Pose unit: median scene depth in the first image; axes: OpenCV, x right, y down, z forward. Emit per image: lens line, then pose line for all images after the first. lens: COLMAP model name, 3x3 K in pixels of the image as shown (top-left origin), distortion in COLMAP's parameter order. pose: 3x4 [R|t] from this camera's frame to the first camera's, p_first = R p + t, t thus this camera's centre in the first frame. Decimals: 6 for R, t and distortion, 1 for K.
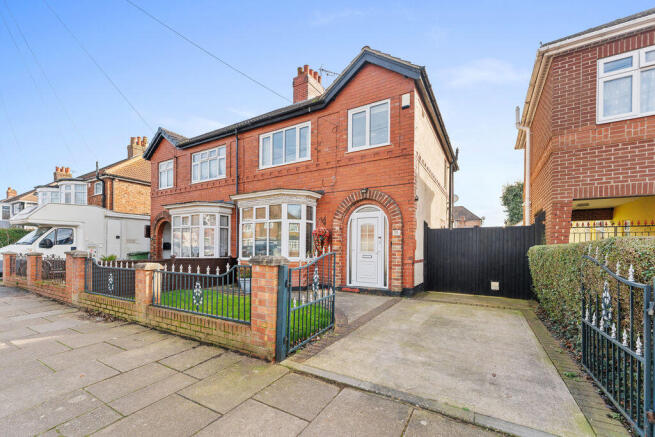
lens RADIAL K [[270.3, 0, 327.7], [0, 270.3, 246.4], [0, 0, 1]] dist [0.001086, -0.000106]
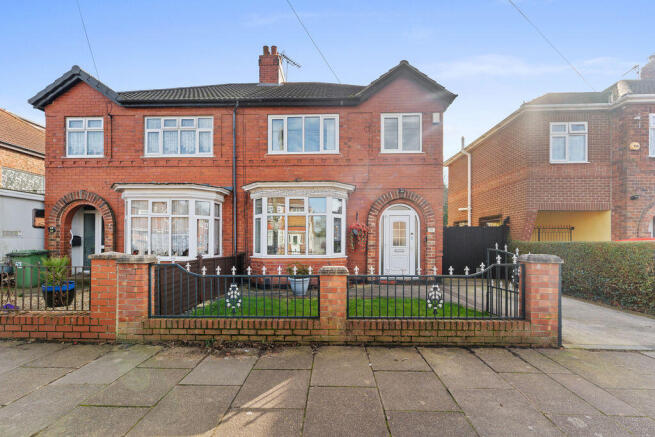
lens RADIAL K [[264.4, 0, 327.1], [0, 264.4, 239.1], [0, 0, 1]] dist [-0.000419, 0.000224]
pose [[0.880115, -0.001996, 0.474756, -0.569923], [0.000424, 0.999994, 0.003417, -0.012234], [-0.474760, -0.002806, 0.880111, 0.173797]]
